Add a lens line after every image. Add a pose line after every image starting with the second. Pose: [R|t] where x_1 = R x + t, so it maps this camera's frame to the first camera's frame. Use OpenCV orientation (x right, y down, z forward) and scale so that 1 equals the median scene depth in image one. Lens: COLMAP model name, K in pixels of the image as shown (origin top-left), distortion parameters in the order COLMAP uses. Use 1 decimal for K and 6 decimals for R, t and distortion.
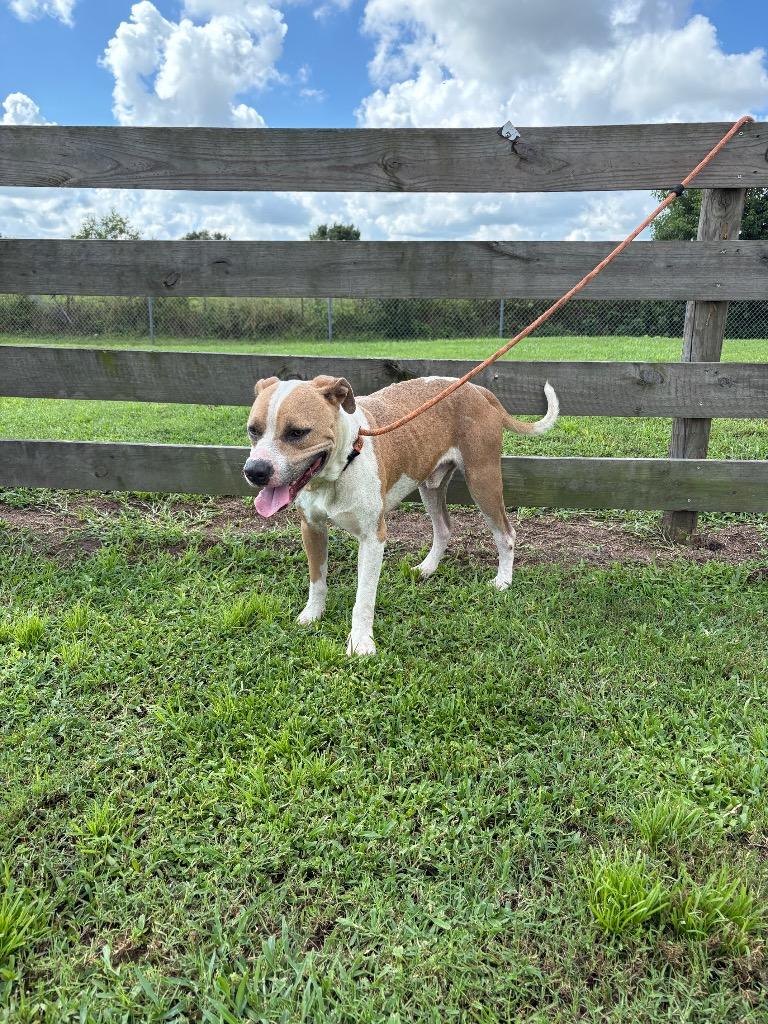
lens RADIAL K [[774.7, 0, 404.3], [0, 774.7, 503.6], [0, 0, 1]] dist [0.053087, -0.052613]
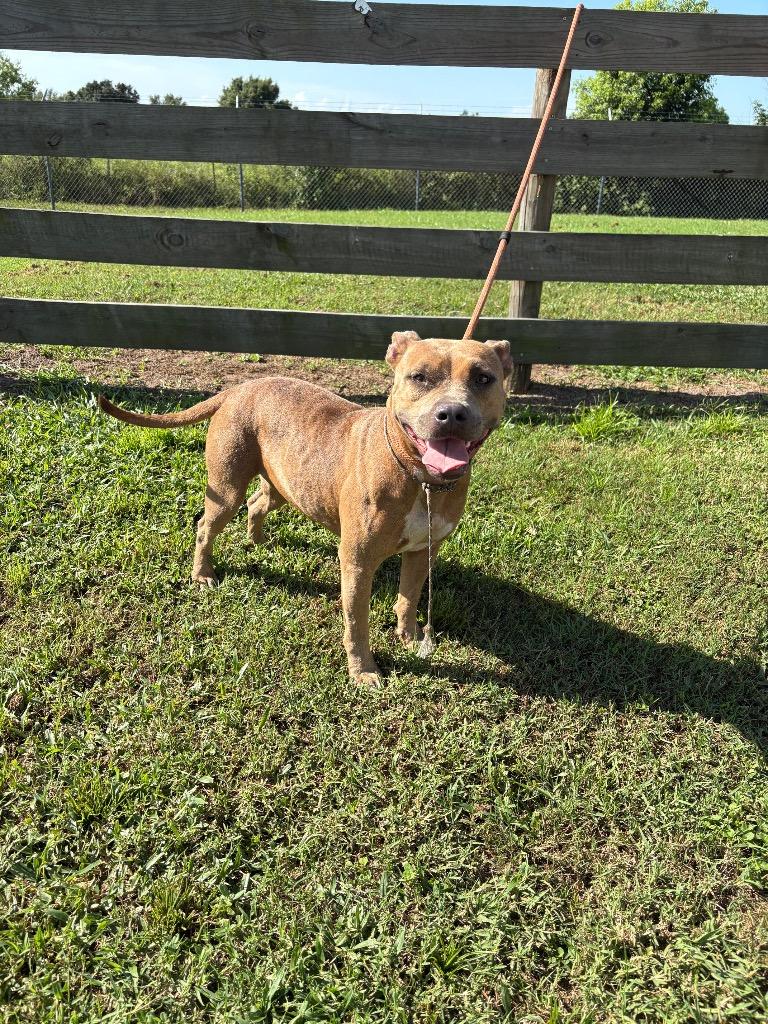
lens RADIAL K [[774.7, 0, 389.0], [0, 774.7, 517.5], [0, 0, 1]] dist [0.053087, -0.052613]
pose [[0.997391, -0.006826, 0.071868, 0.083595], [-0.005040, 0.986507, 0.163643, 0.049967], [-0.072016, -0.163578, 0.983898, -0.193239]]
